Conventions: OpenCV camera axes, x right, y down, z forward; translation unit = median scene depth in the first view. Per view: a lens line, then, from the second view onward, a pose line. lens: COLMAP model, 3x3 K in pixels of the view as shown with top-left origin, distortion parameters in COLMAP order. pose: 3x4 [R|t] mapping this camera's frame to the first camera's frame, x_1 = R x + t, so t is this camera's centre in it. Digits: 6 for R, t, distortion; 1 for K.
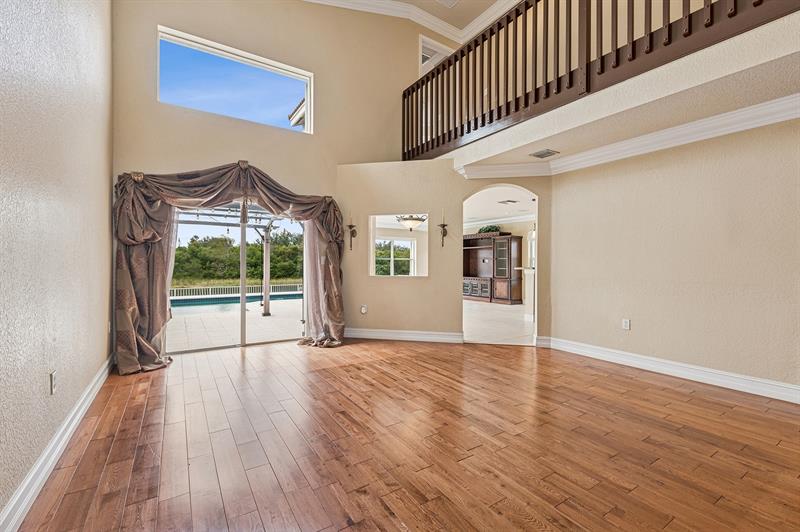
lens RADIAL K [[349.7, 0, 395.3], [0, 349.7, 264.1], [0, 0, 1]] dist [0.000147, -0.000005]
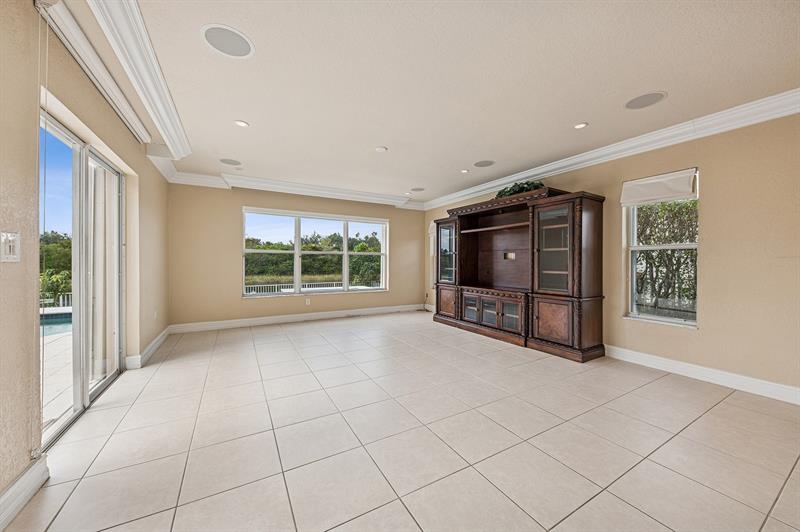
lens RADIAL K [[293.4, 0, 401.1], [0, 293.4, 263.8], [0, 0, 1]] dist [-0.003441, -0.000324]
pose [[0.999485, -0.000546, -0.032079, 0.114674], [0.000782, 0.999973, 0.007340, -0.000305], [0.032074, -0.007361, 0.999458, 0.571649]]
